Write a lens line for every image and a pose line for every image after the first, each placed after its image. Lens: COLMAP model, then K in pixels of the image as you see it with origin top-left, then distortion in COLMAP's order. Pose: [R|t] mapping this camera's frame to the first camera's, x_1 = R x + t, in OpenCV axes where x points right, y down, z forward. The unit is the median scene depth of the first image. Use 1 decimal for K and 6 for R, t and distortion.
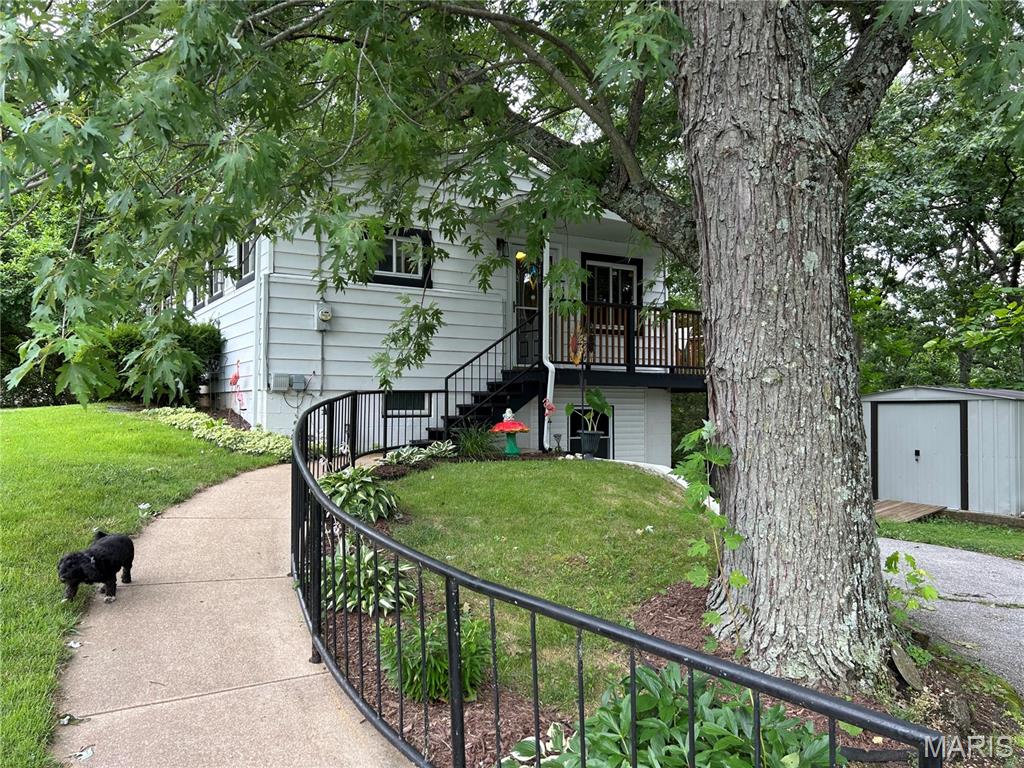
lens RADIAL K [[767.6, 0, 504.5], [0, 767.6, 396.4], [0, 0, 1]] dist [0.063103, -0.068855]
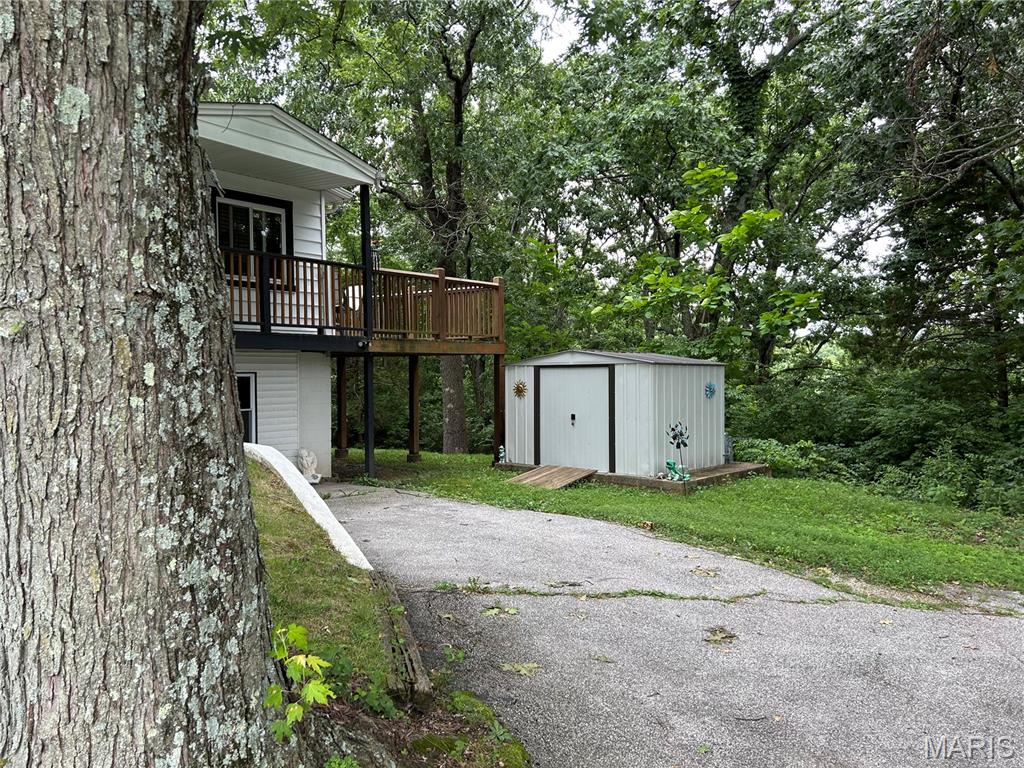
lens RADIAL K [[768.5, 0, 512.0], [0, 768.5, 384.0], [0, 0, 1]] dist [0.093543, -0.112836]
pose [[0.941041, -0.013103, 0.338038, 0.137002], [0.002727, 0.999511, 0.031154, -0.000533], [-0.338281, -0.028395, 0.940617, 0.110722]]
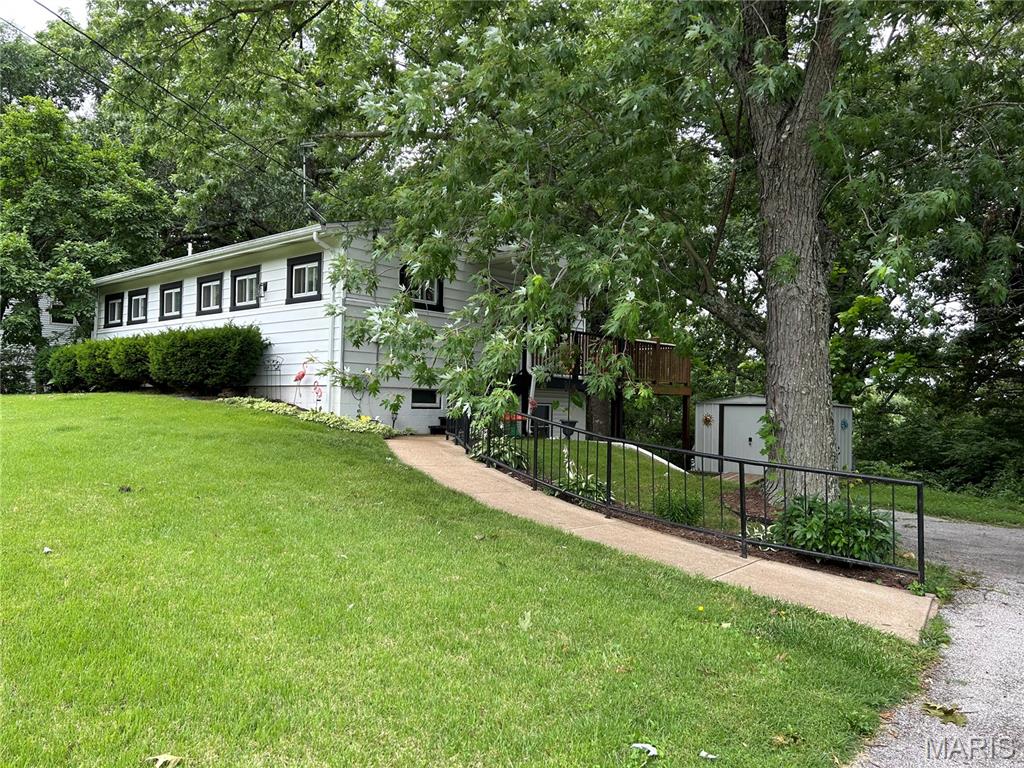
lens RADIAL K [[767.6, 0, 504.5], [0, 767.6, 396.4], [0, 0, 1]] dist [0.063103, -0.068855]
pose [[0.960507, 0.023217, 0.277285, -0.359331], [-0.023556, 0.999720, -0.002110, 0.005380], [-0.277256, -0.004505, 0.960786, -0.309015]]
